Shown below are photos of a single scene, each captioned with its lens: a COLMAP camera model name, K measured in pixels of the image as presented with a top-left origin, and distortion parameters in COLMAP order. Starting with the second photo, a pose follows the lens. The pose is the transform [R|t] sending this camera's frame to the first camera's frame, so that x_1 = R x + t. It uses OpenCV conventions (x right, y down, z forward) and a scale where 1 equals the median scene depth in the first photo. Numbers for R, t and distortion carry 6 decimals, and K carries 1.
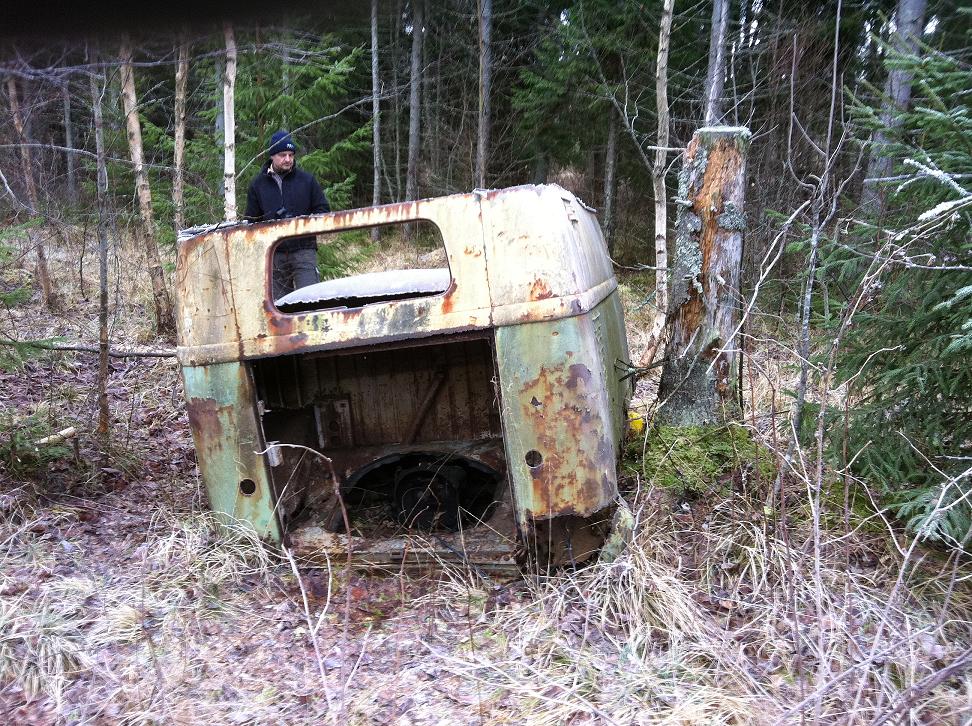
lens RADIAL K [[924.6, 0, 509.0], [0, 924.6, 365.1], [0, 0, 1]] dist [0.127588, -0.314630]
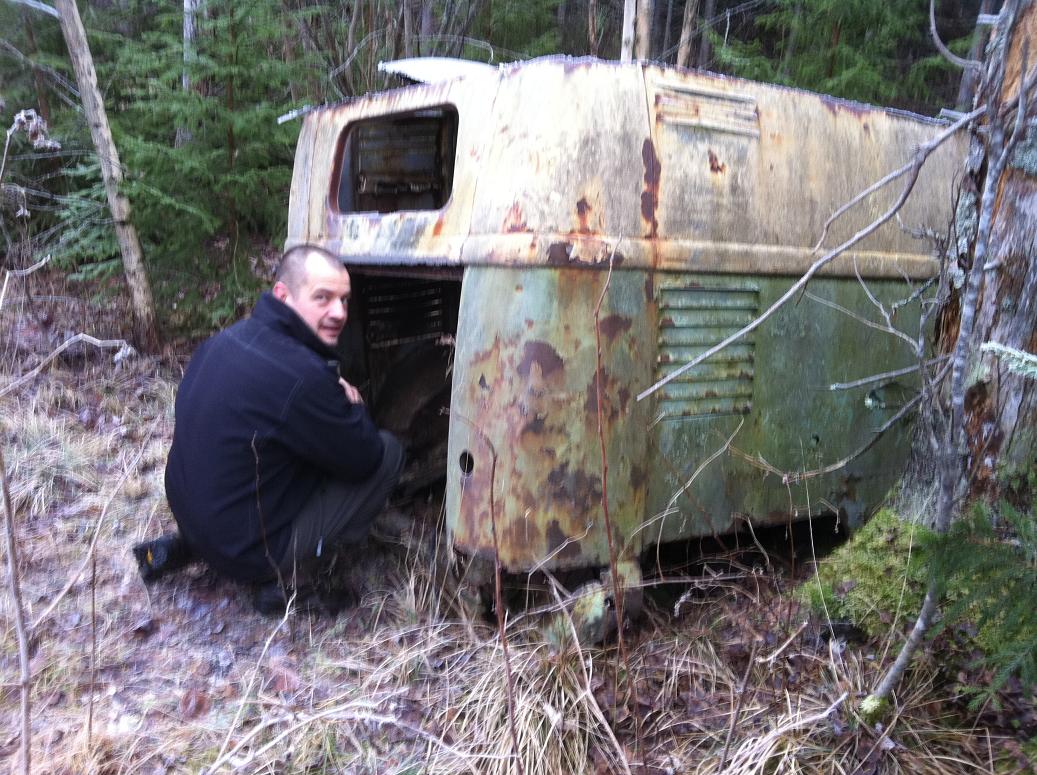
lens RADIAL K [[986.4, 0, 543.0], [0, 986.4, 389.8], [0, 0, 1]] dist [0.127588, -0.314630]
pose [[0.681725, 0.242049, -0.690408, 0.527647], [-0.200244, 0.969382, 0.142128, -0.063361], [0.703671, 0.041358, 0.709321, 0.490457]]
